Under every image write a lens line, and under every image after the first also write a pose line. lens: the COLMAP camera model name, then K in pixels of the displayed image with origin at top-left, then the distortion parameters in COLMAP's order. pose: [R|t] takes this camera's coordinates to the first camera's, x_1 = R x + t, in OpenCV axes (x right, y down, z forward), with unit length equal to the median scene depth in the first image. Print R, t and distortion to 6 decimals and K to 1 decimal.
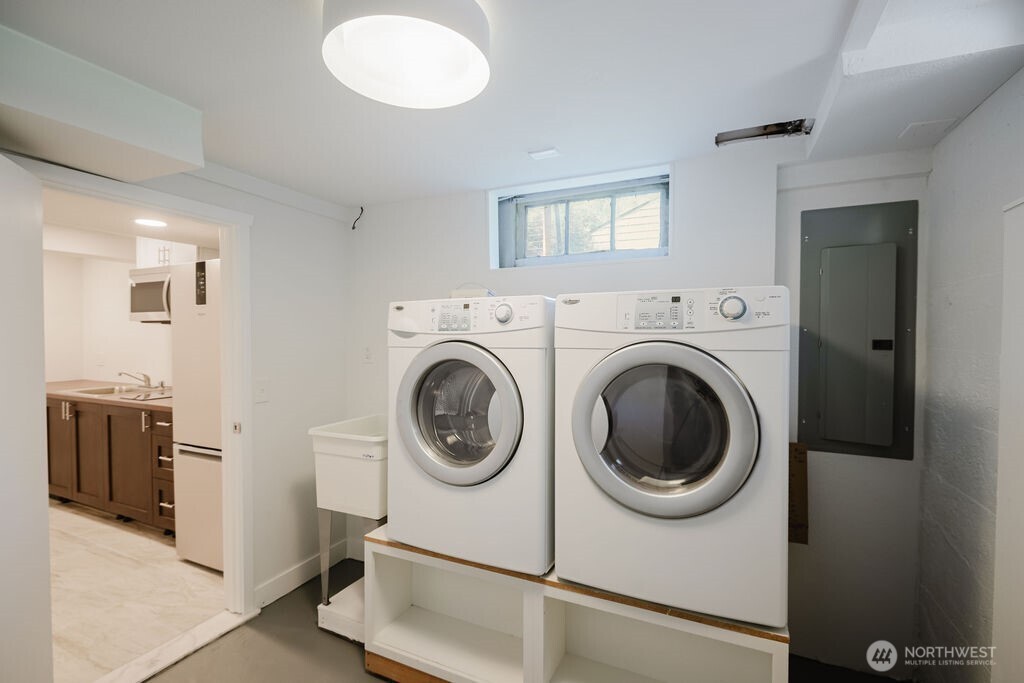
lens RADIAL K [[464.2, 0, 510.9], [0, 464.2, 342.5], [0, 0, 1]] dist [-0.000734, -0.003811]
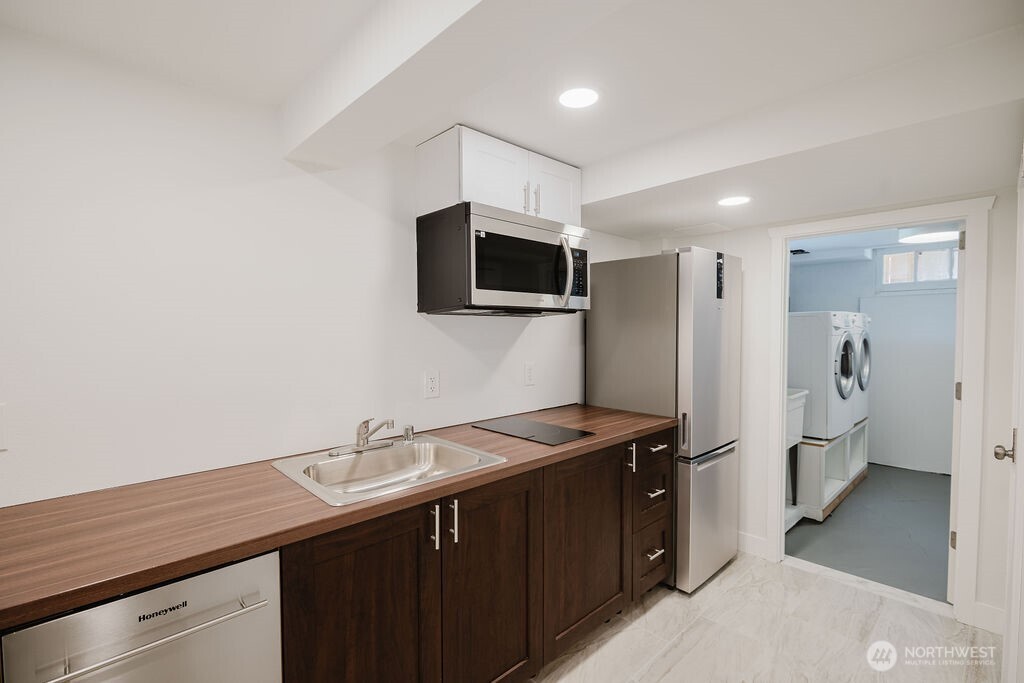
lens RADIAL K [[464.2, 0, 512.9], [0, 464.2, 341.1], [0, 0, 1]] dist [-0.000734, -0.003811]
pose [[0.369288, -0.021595, 0.929064, -1.583296], [0.023394, 0.999629, 0.013936, -0.015368], [-0.929021, 0.016588, 0.369656, 0.962906]]
